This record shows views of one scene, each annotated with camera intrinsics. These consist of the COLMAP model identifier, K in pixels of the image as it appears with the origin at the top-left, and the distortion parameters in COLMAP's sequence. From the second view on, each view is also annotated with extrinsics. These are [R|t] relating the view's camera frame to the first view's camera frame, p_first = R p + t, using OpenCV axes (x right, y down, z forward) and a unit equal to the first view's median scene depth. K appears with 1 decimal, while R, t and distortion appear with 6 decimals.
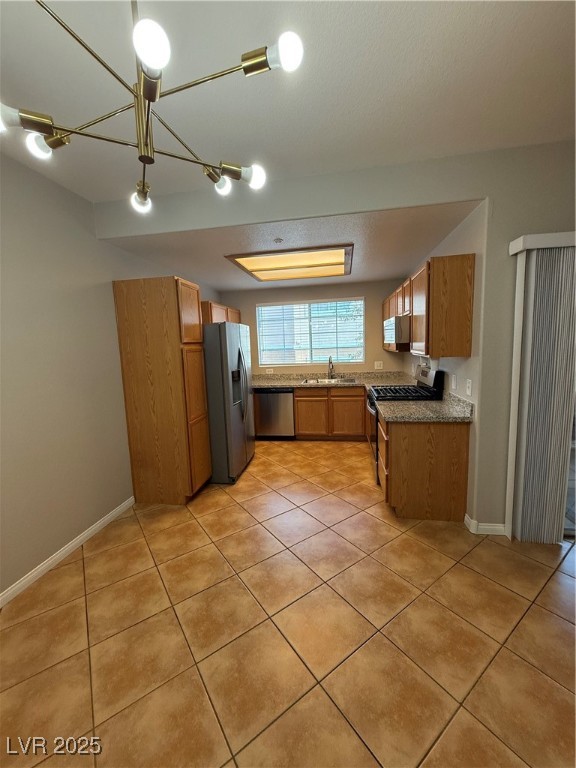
lens RADIAL K [[306.1, 0, 287.9], [0, 306.1, 381.2], [0, 0, 1]] dist [-0.002235, -0.000081]
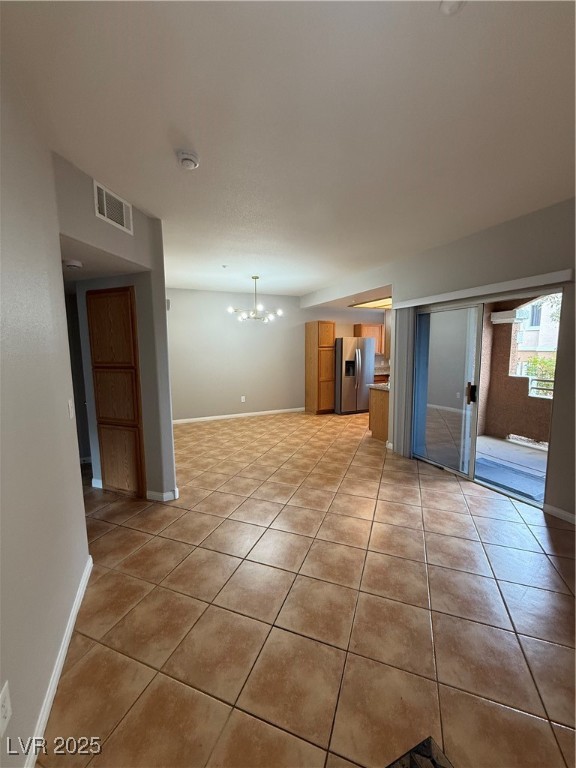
lens RADIAL K [[276.1, 0, 286.7], [0, 276.1, 376.8], [0, 0, 1]] dist [-0.000645, -0.000013]
pose [[0.560388, 0.118344, -0.819732, 1.145379], [-0.113786, 0.991355, 0.065334, -0.001626], [0.820377, 0.056661, 0.569009, -0.391392]]
